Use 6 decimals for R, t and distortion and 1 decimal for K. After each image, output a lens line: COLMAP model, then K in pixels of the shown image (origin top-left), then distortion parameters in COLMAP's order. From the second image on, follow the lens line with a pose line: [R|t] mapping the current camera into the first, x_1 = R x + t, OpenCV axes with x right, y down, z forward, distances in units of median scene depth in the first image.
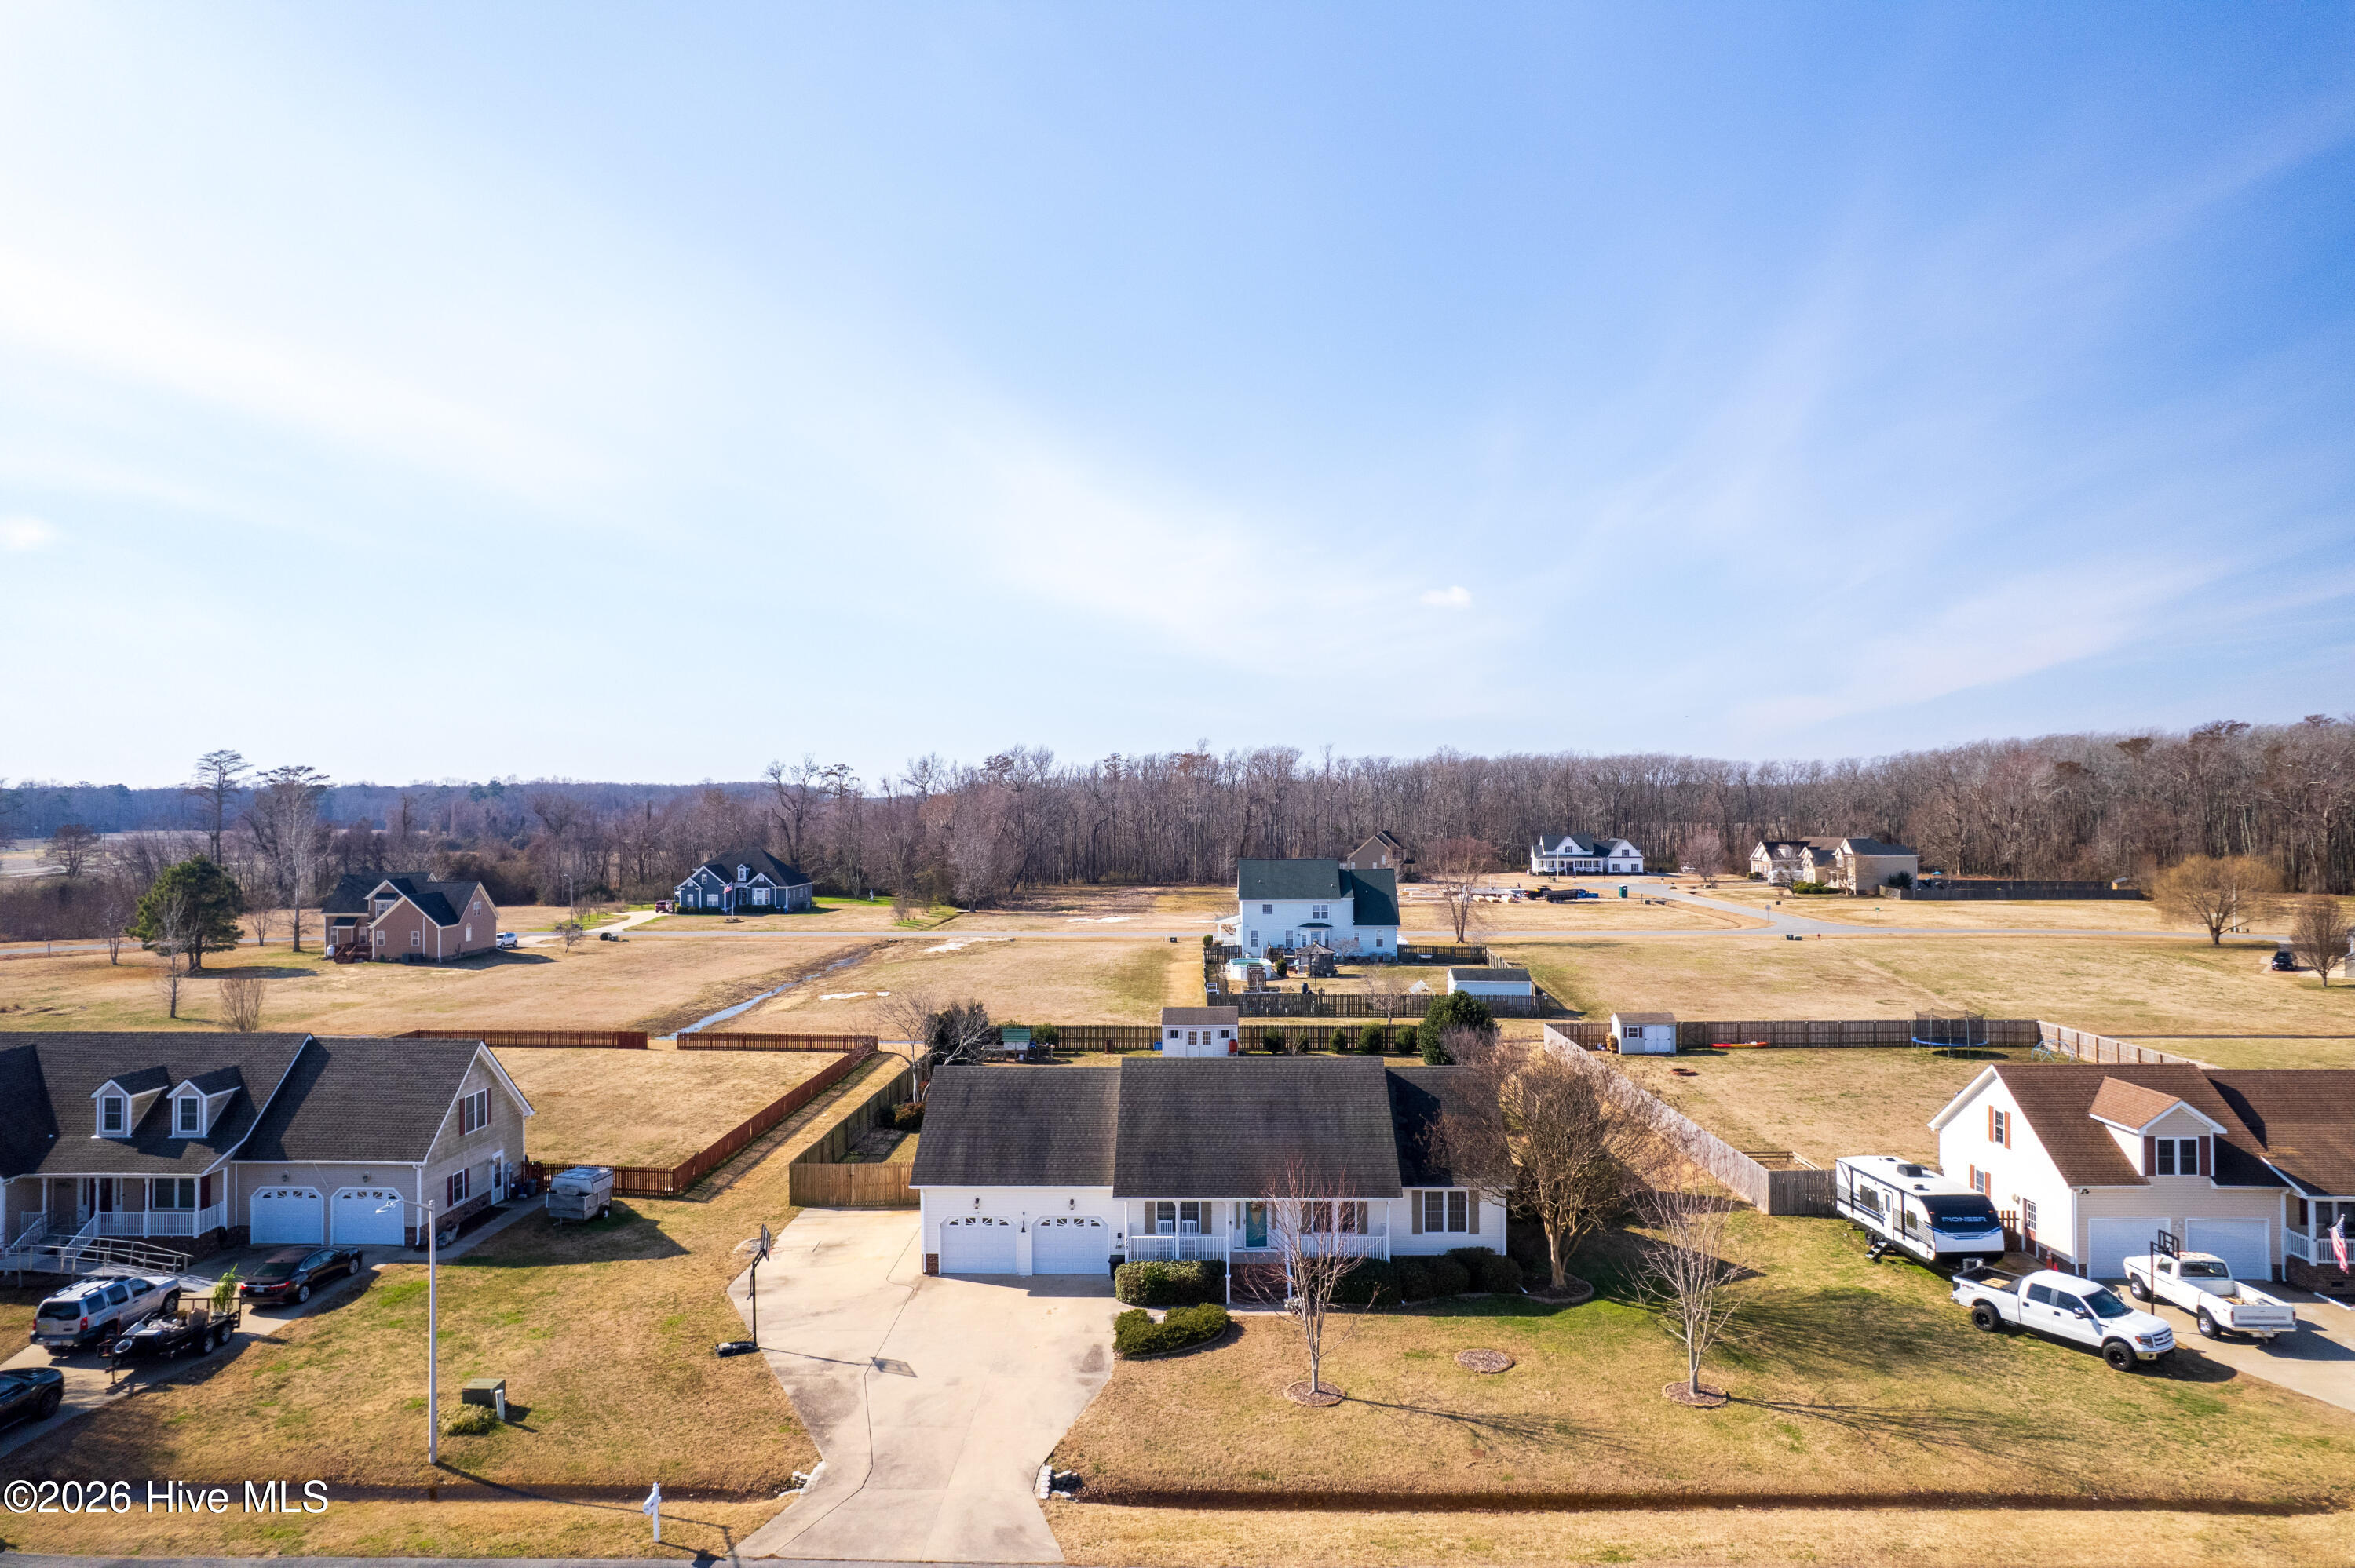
lens RADIAL K [[1498.6, 0, 1177.5], [0, 1498.6, 784.0], [0, 0, 1]] dist [-0.074195, 0.062208]
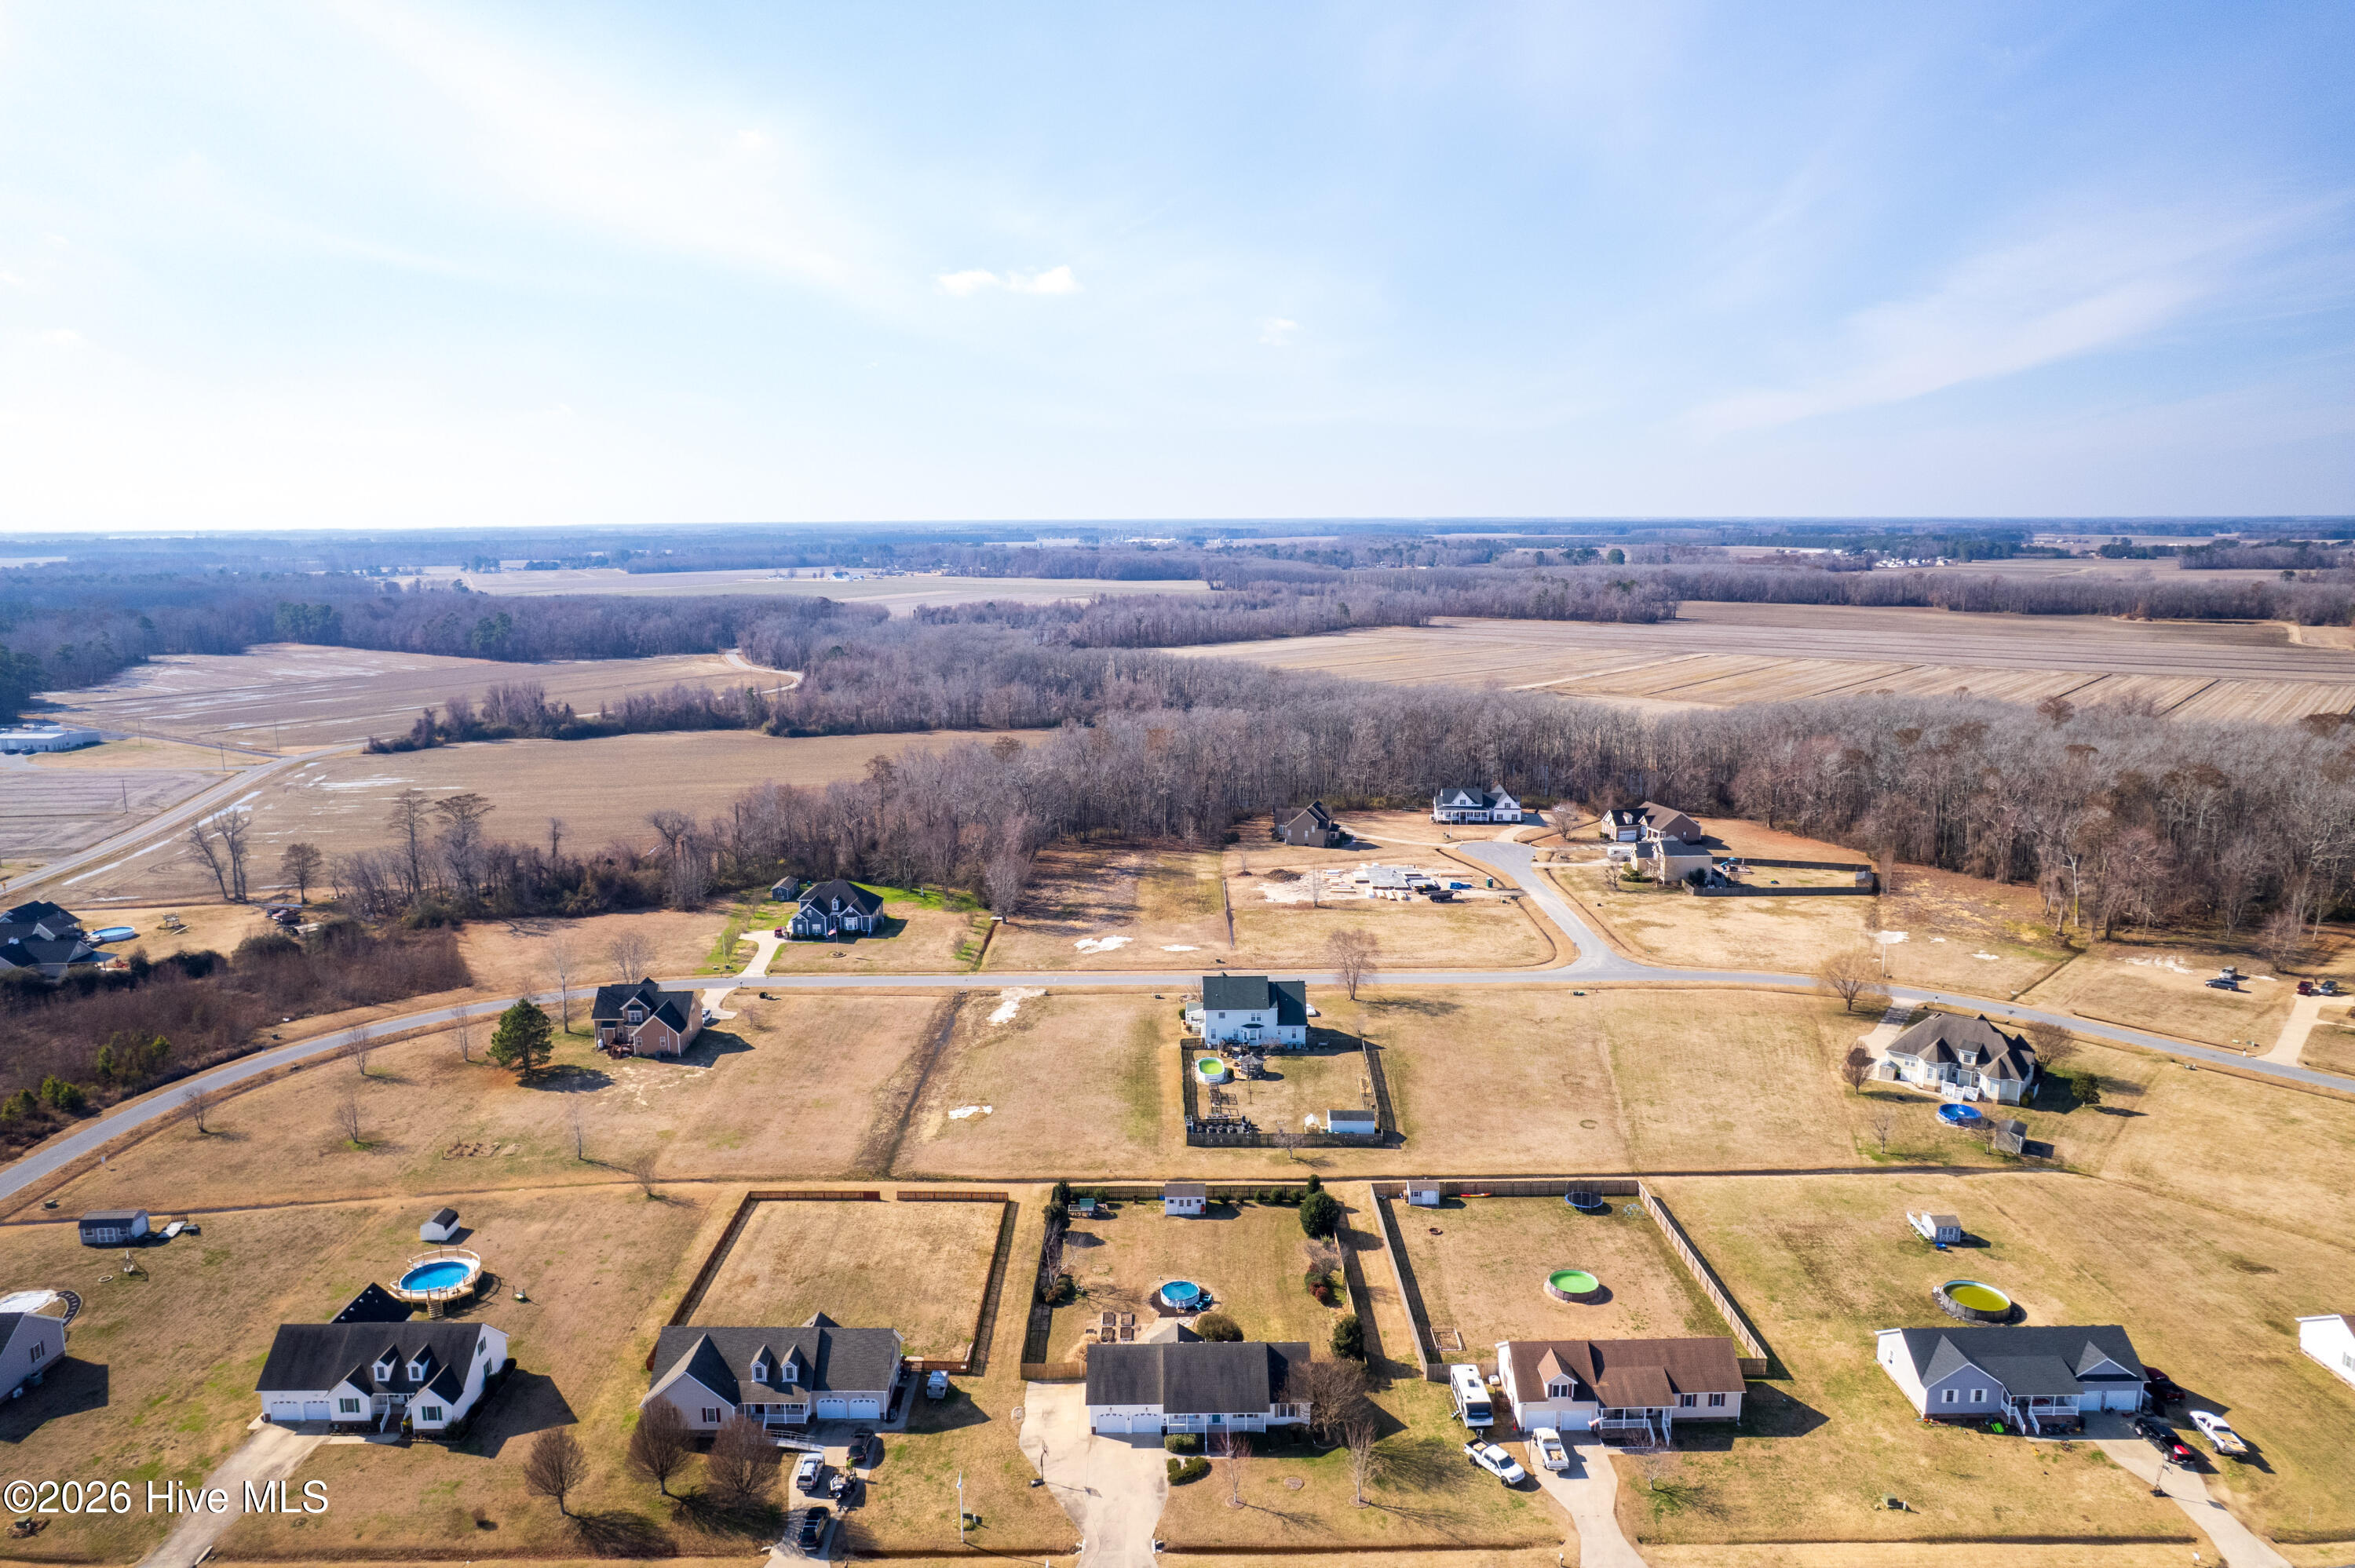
lens RADIAL K [[1495.8, 0, 1177.5], [0, 1495.8, 784.0], [0, 0, 1]] dist [-0.053597, -0.001590]
pose [[0.999543, -0.008416, 0.029017, -0.080704], [0.002763, 0.981861, 0.189583, -1.267627], [-0.030086, -0.189417, 0.981436, -1.332835]]
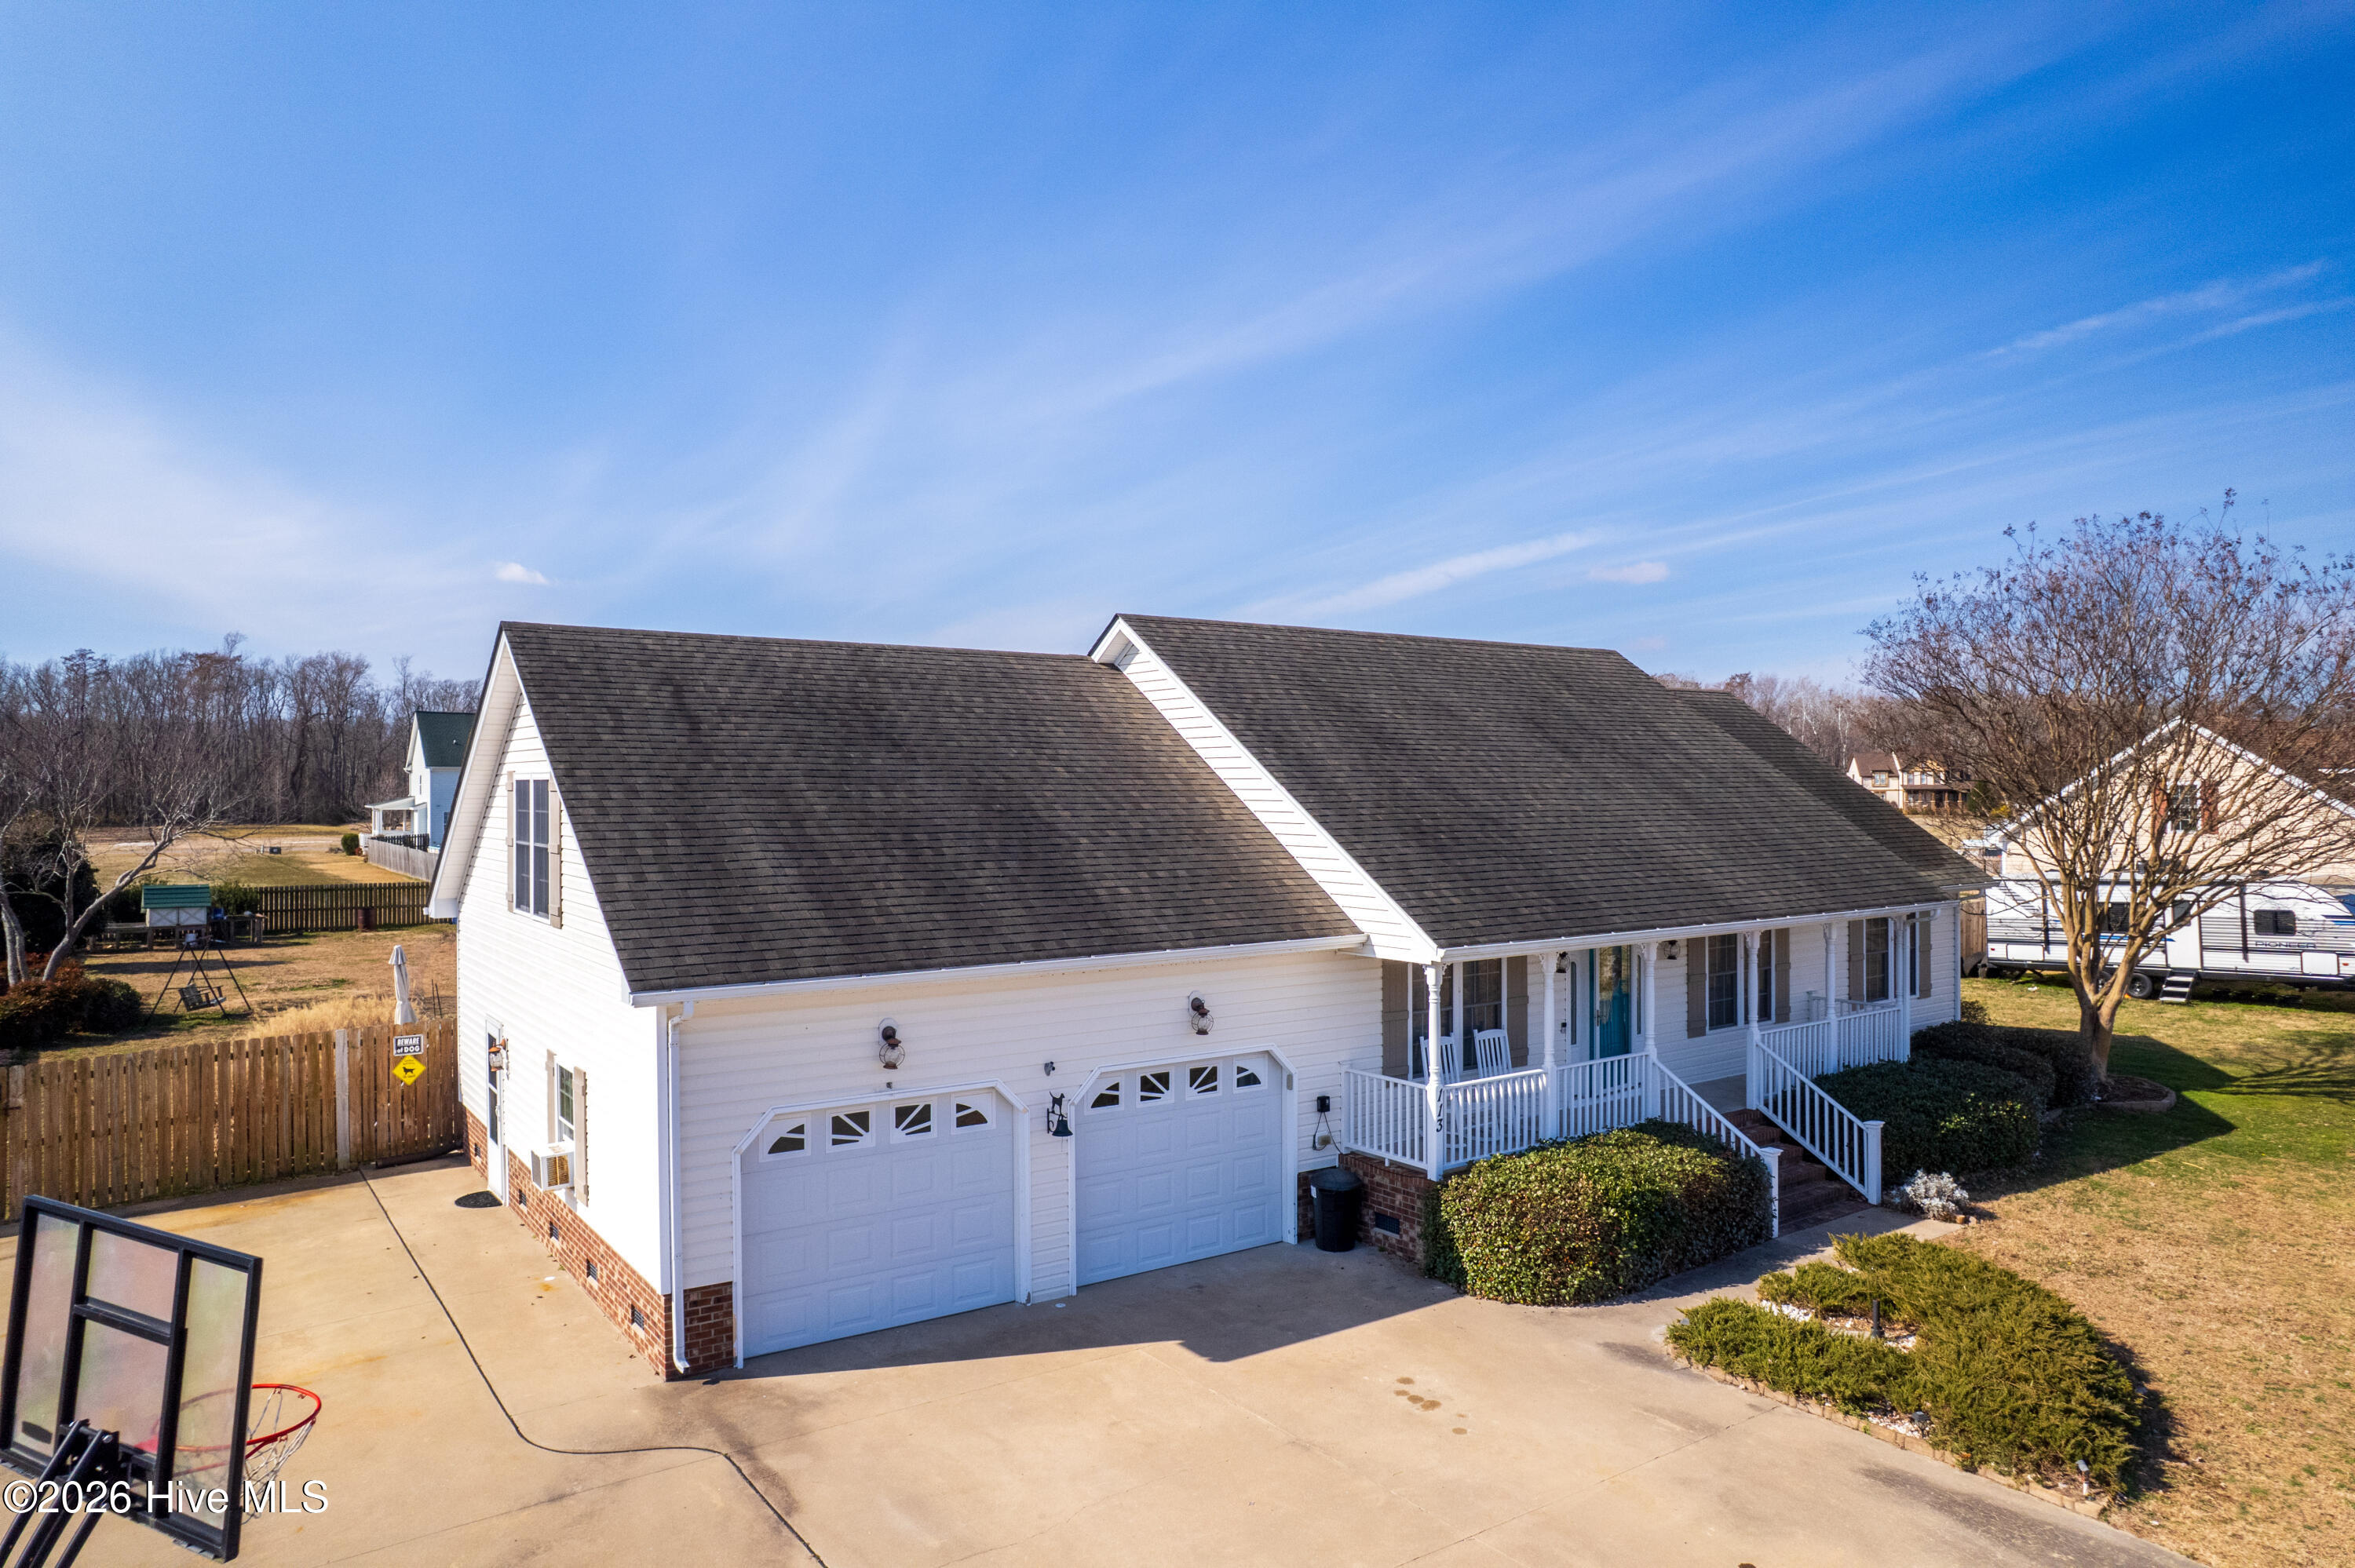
lens RADIAL K [[1498.6, 0, 1177.5], [0, 1498.6, 784.0], [0, 0, 1]] dist [-0.074195, 0.062208]
pose [[0.803684, 0.003434, 0.595046, -0.237489], [-0.007200, 0.999966, 0.003953, 0.229188], [-0.595012, -0.007462, 0.803682, 0.747968]]
